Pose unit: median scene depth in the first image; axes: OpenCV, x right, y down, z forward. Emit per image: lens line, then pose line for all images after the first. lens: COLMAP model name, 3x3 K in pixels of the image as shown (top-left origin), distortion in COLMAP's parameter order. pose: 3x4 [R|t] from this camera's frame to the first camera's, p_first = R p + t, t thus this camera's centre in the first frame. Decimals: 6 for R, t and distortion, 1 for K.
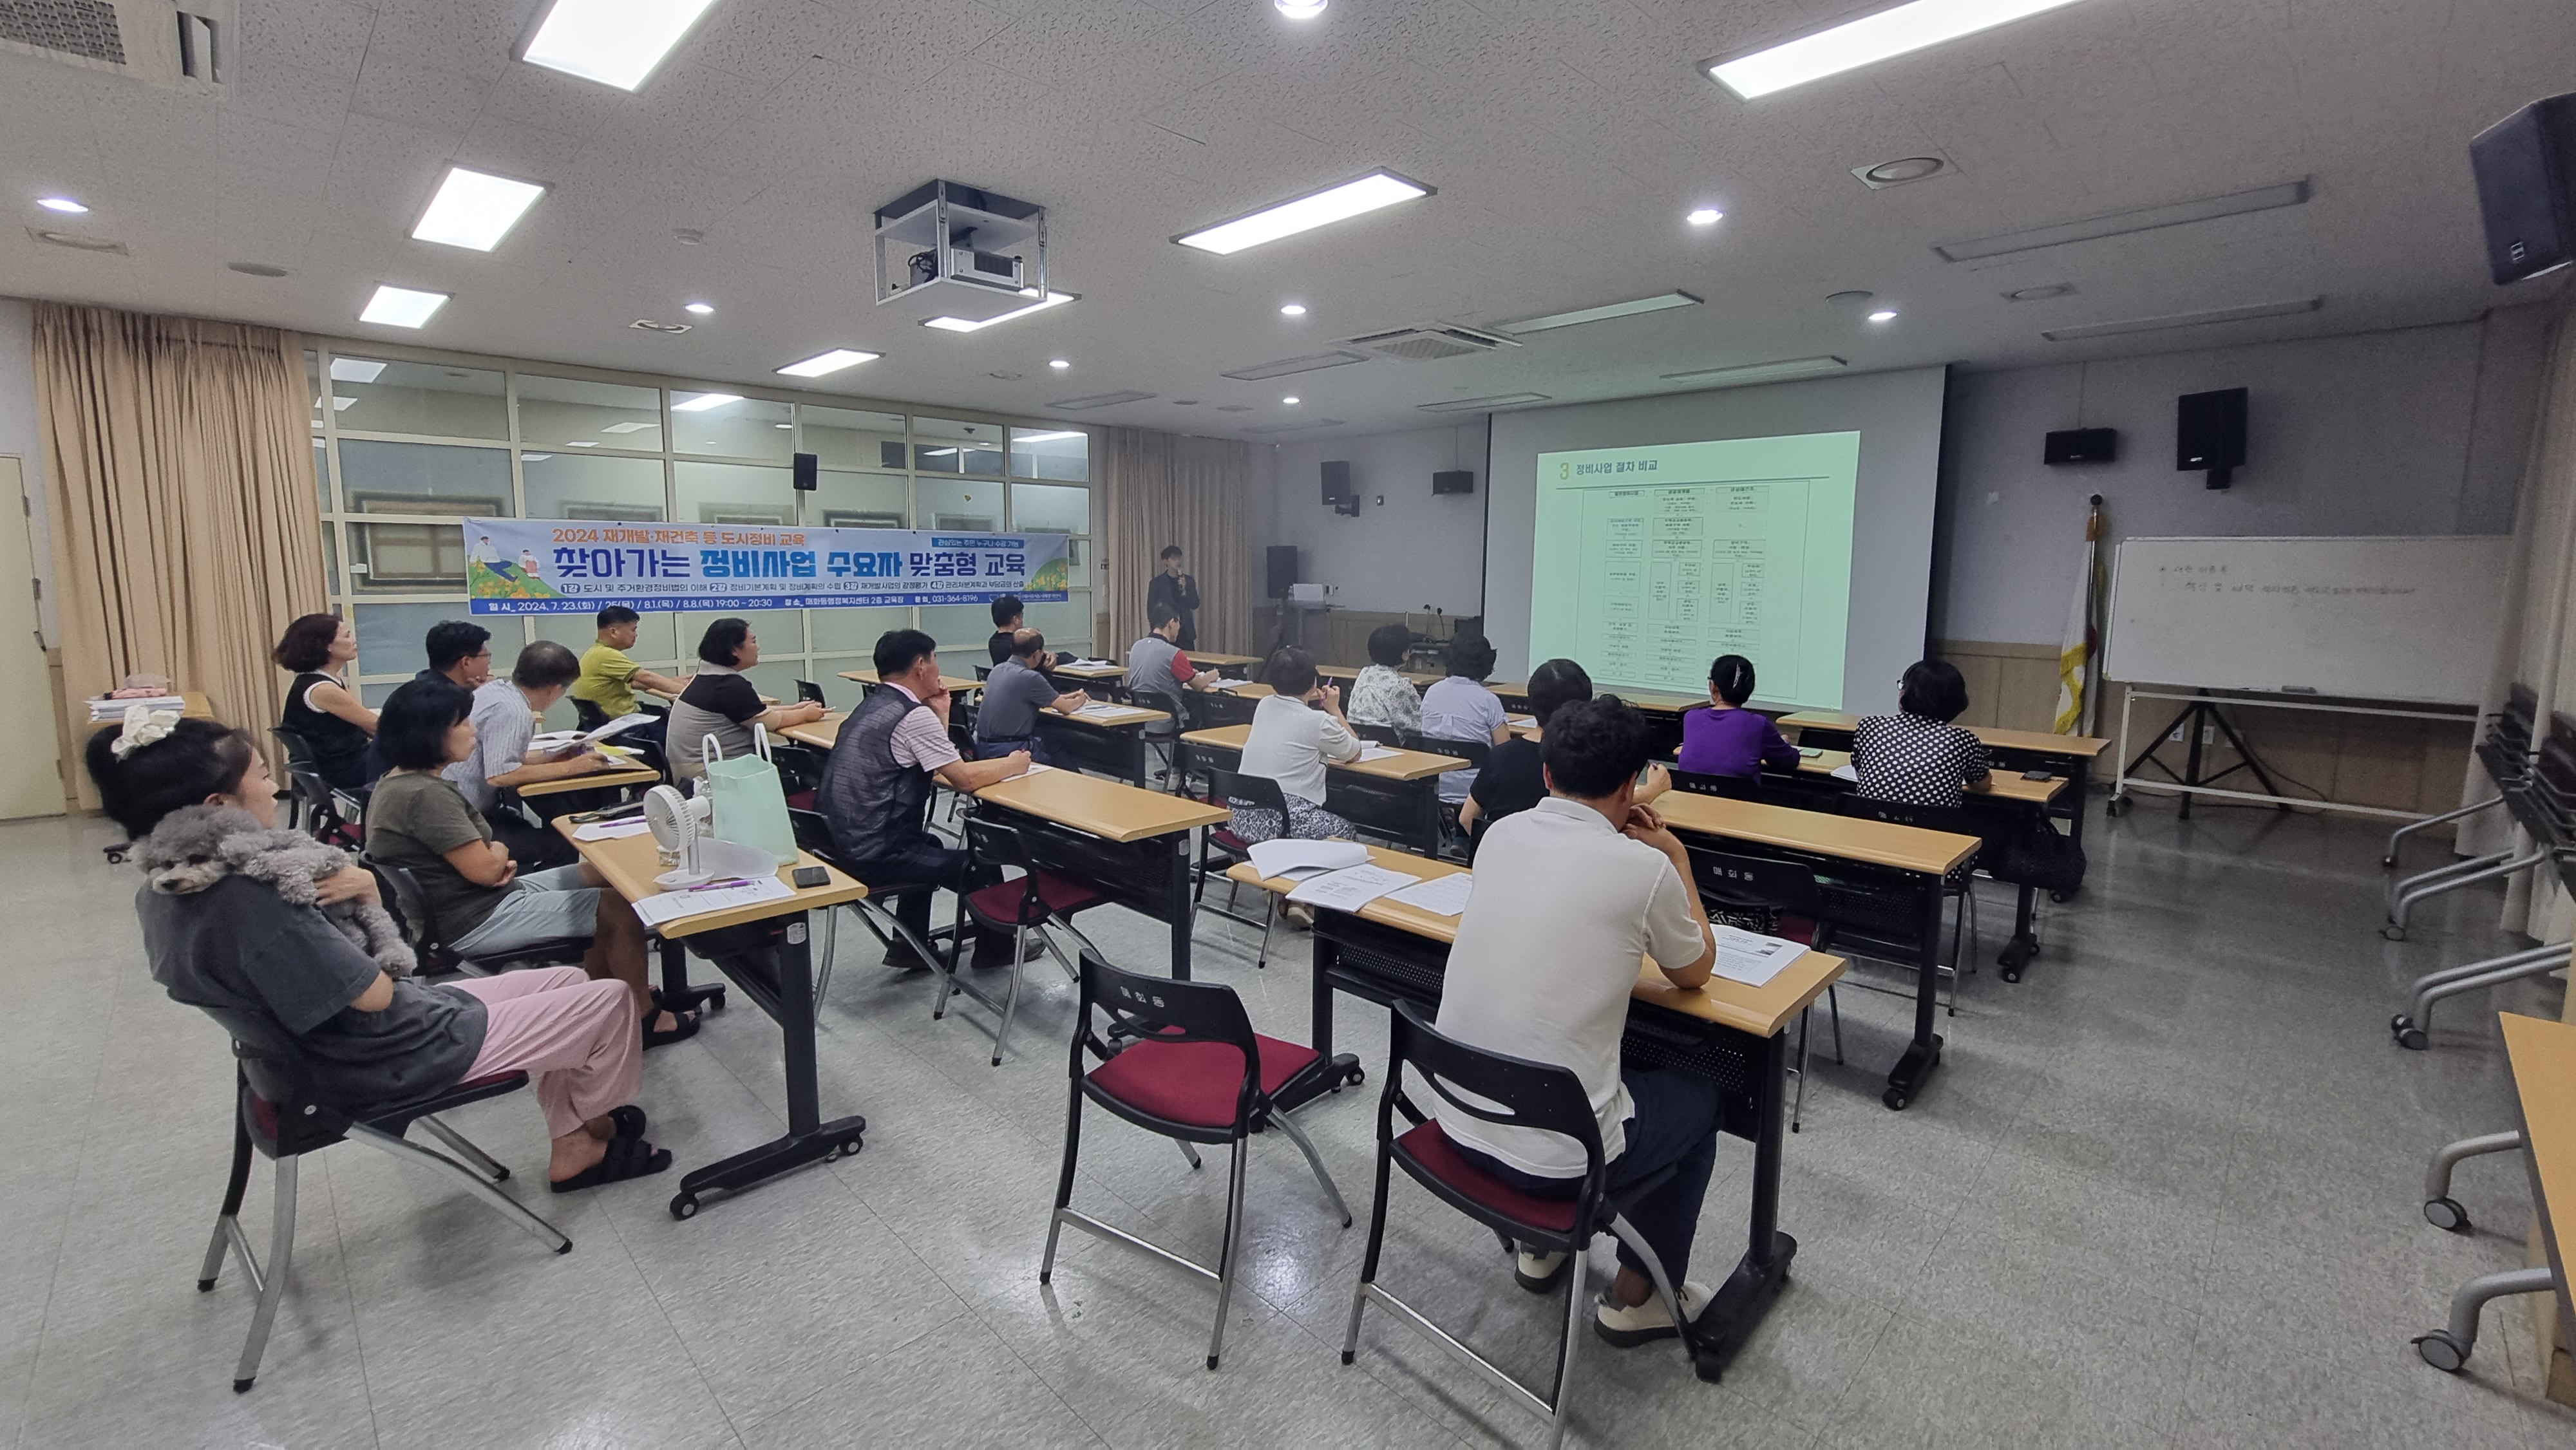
lens RADIAL K [[1022.6, 0, 1288.0], [0, 1022.6, 725.0], [0, 0, 1]] dist [0.000344, -0.000299]
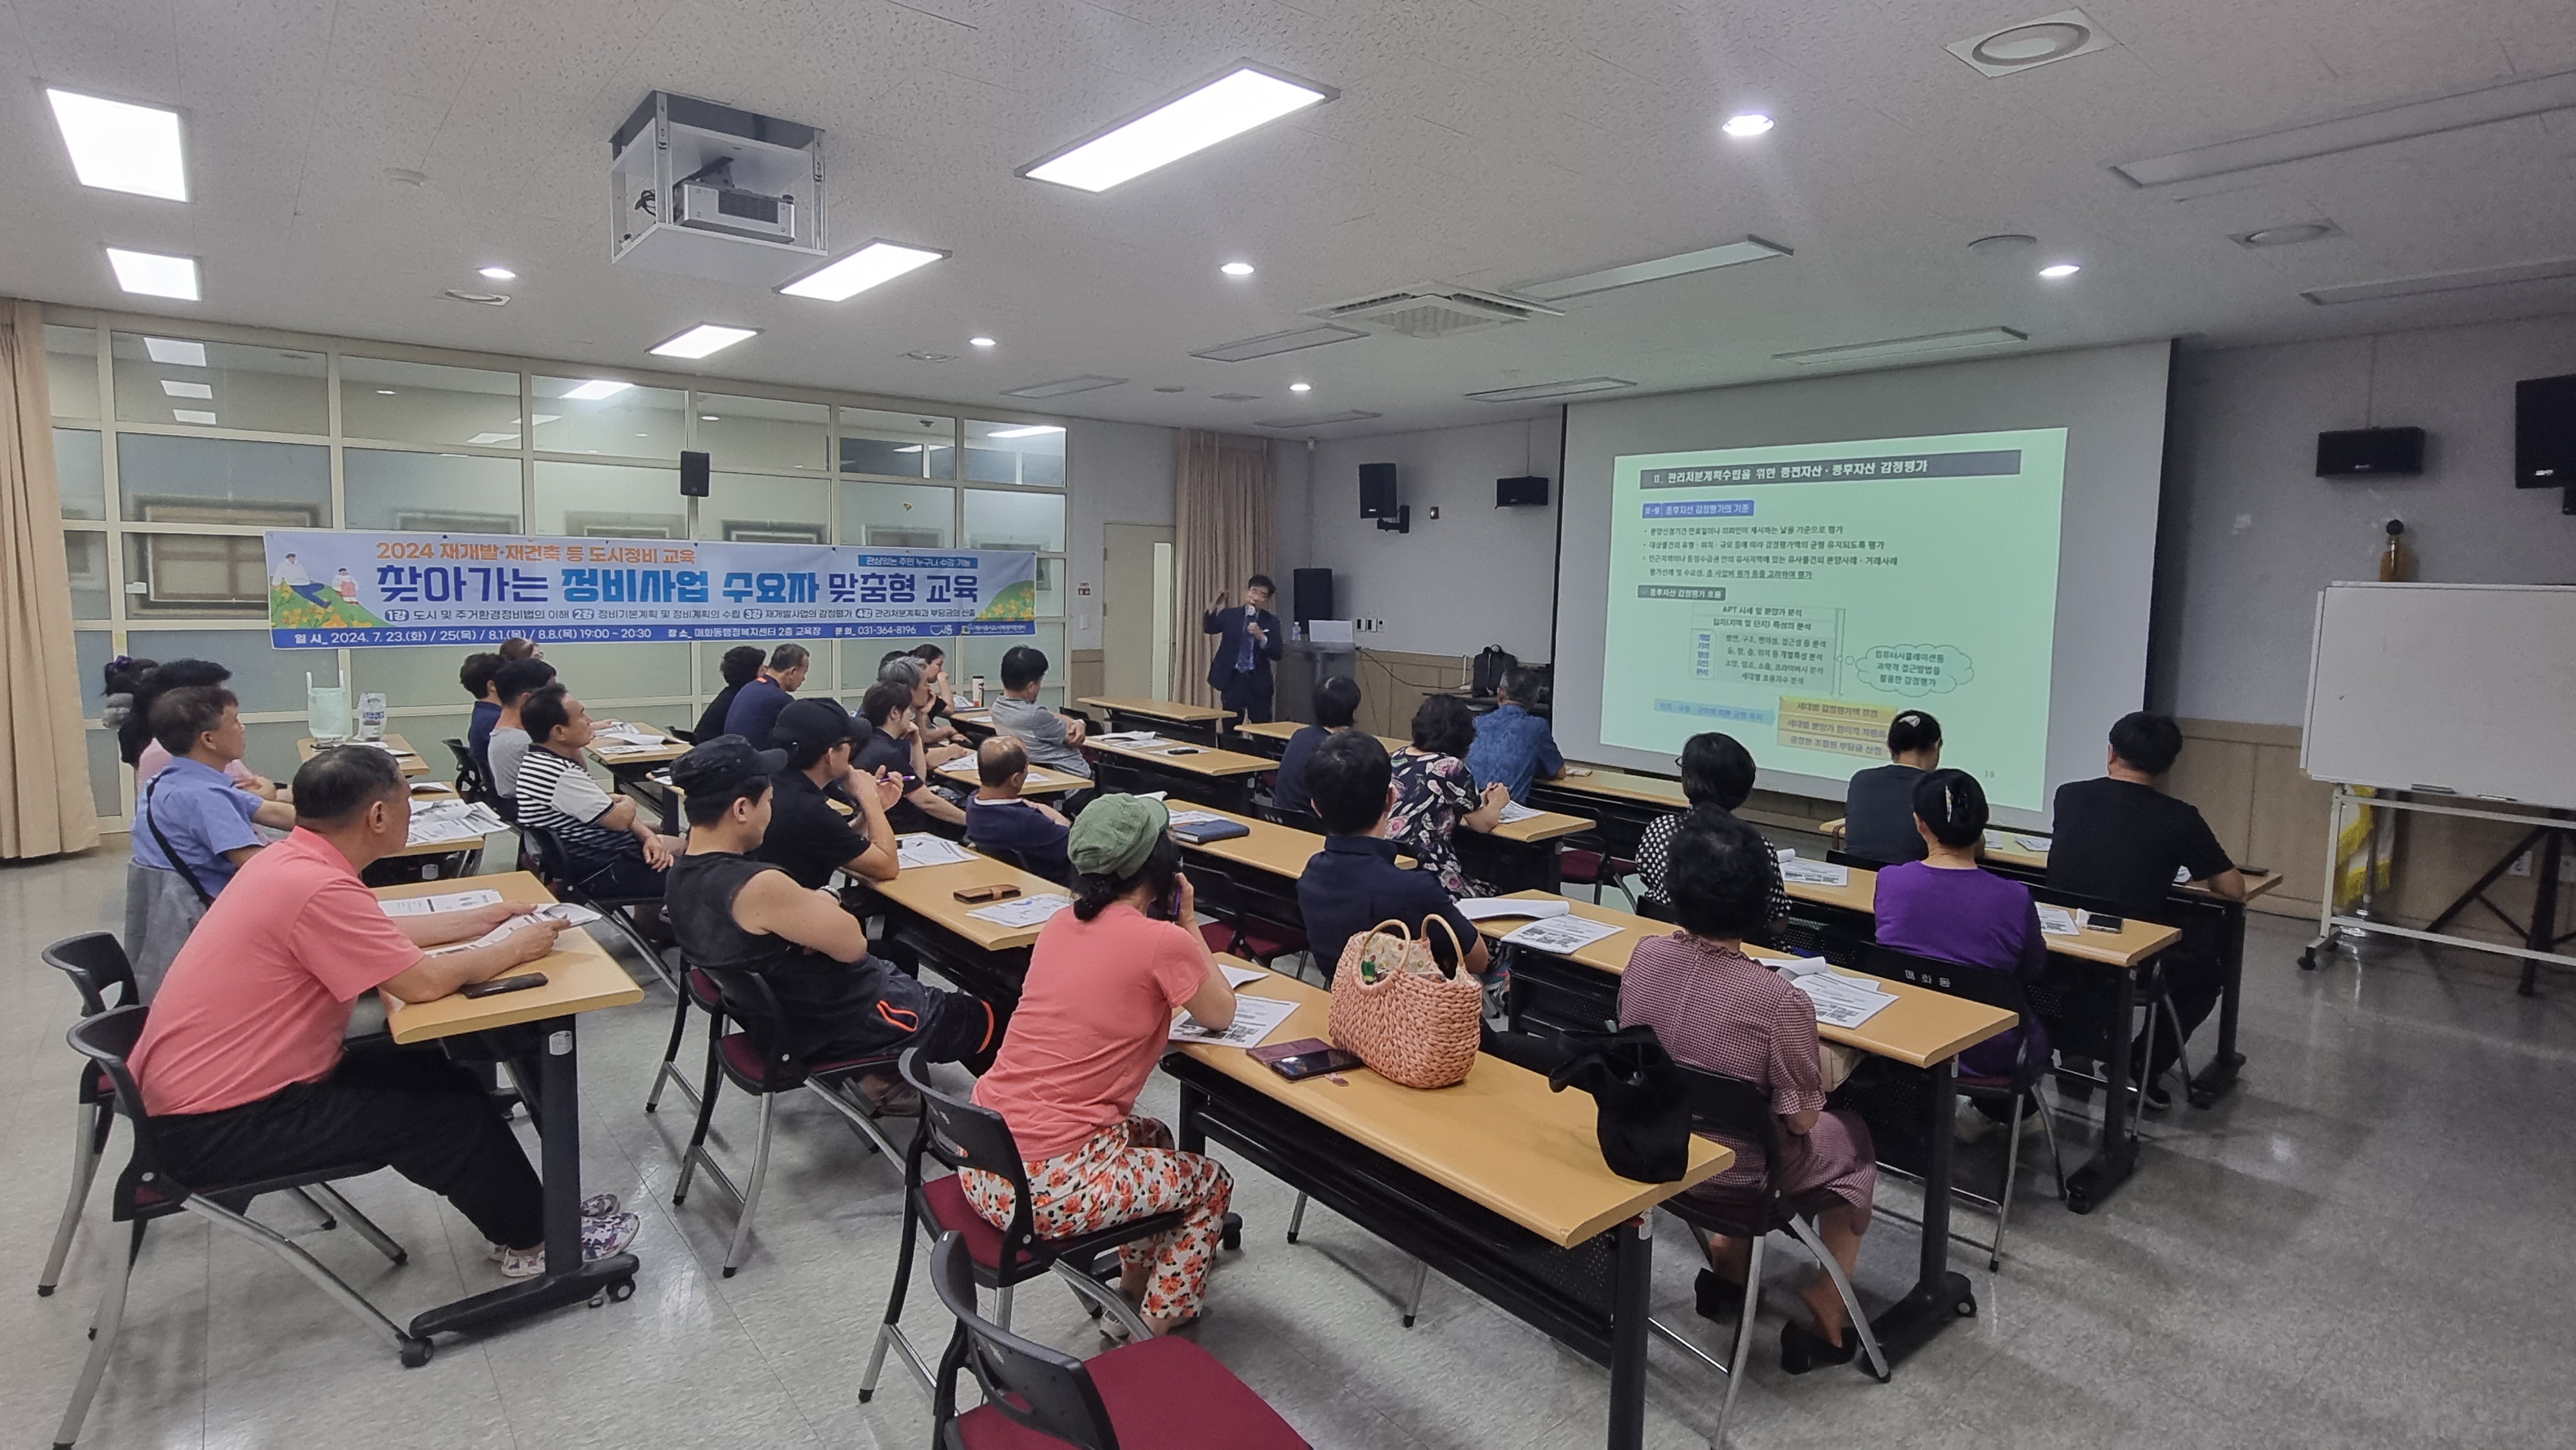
lens RADIAL K [[1222.7, 0, 1288.0], [0, 1222.7, 725.0], [0, 0, 1]] dist [-0.000177, 0.001019]
pose [[0.995989, 0.024208, -0.086143, 0.090960], [-0.027390, 0.998978, -0.035948, -0.028142], [0.085185, 0.038163, 0.995634, 0.085576]]
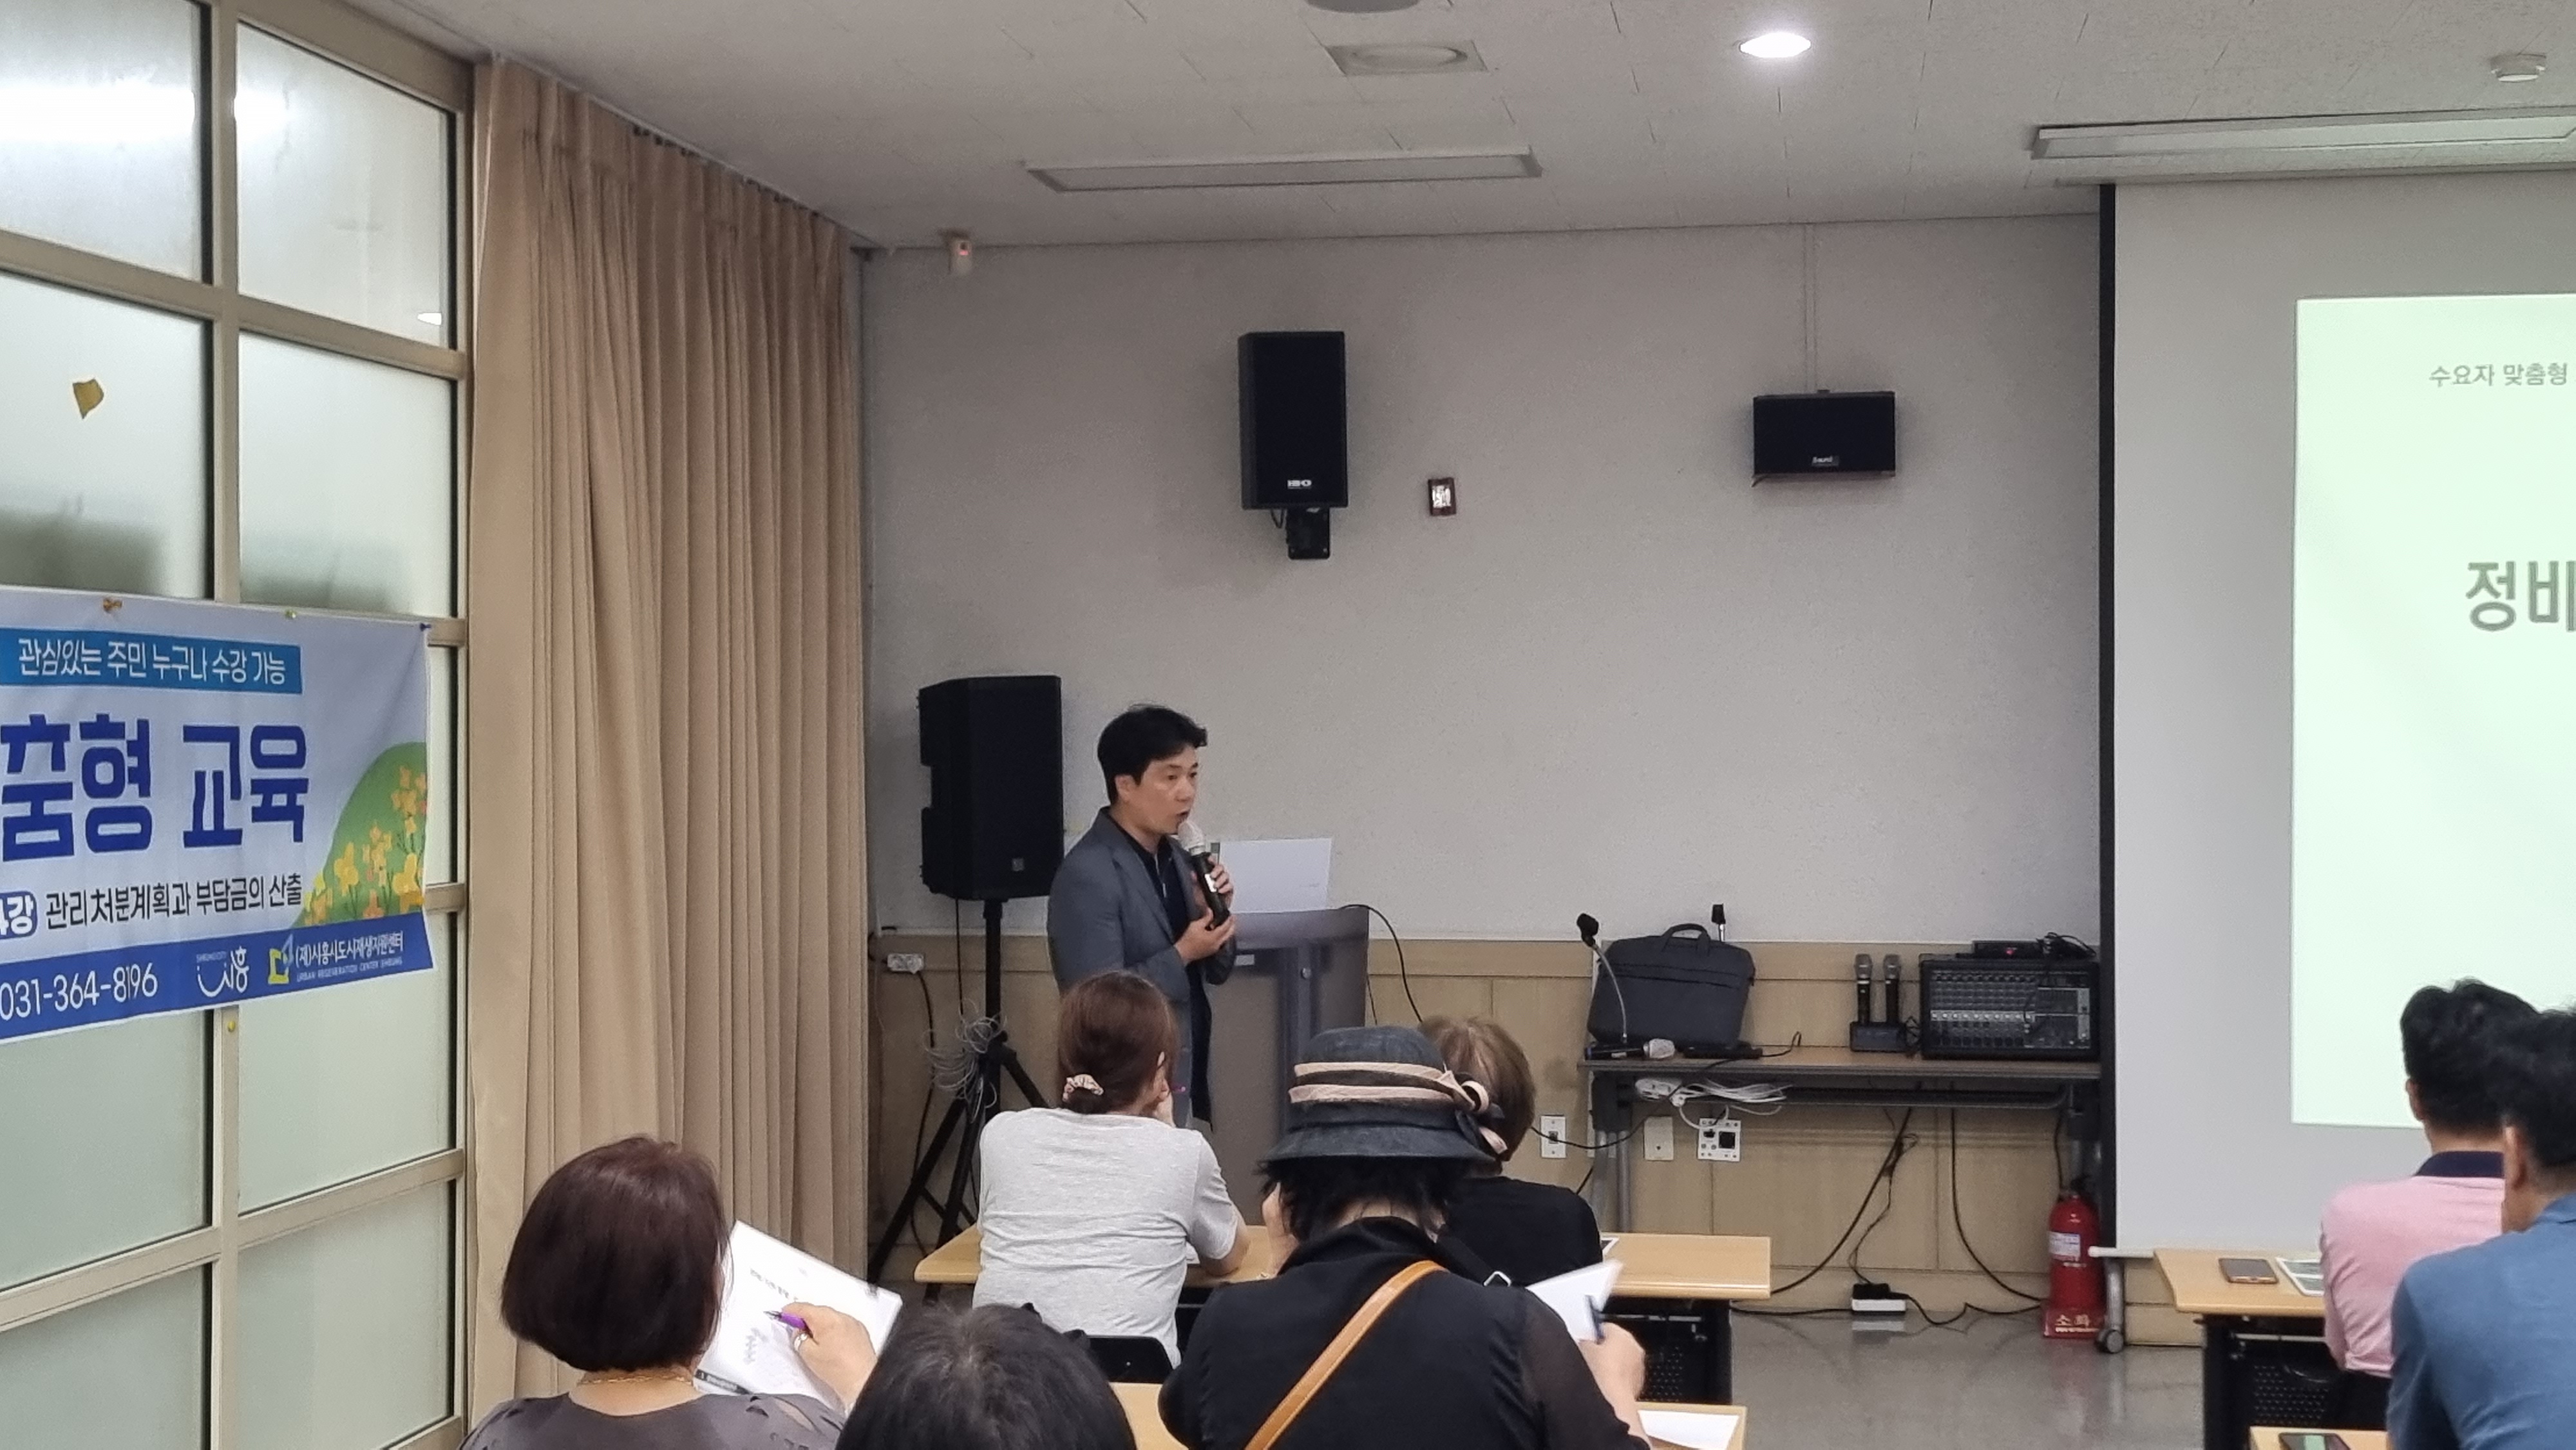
lens RADIAL K [[3291.4, 0, 1288.0], [0, 3291.4, 725.0], [0, 0, 1]] dist [0.172624, 0.019667]
pose [[0.815725, -0.009147, 0.578367, -0.584598], [0.100339, 0.986955, -0.125908, -0.096308], [-0.569670, 0.160739, 0.806002, 0.547462]]
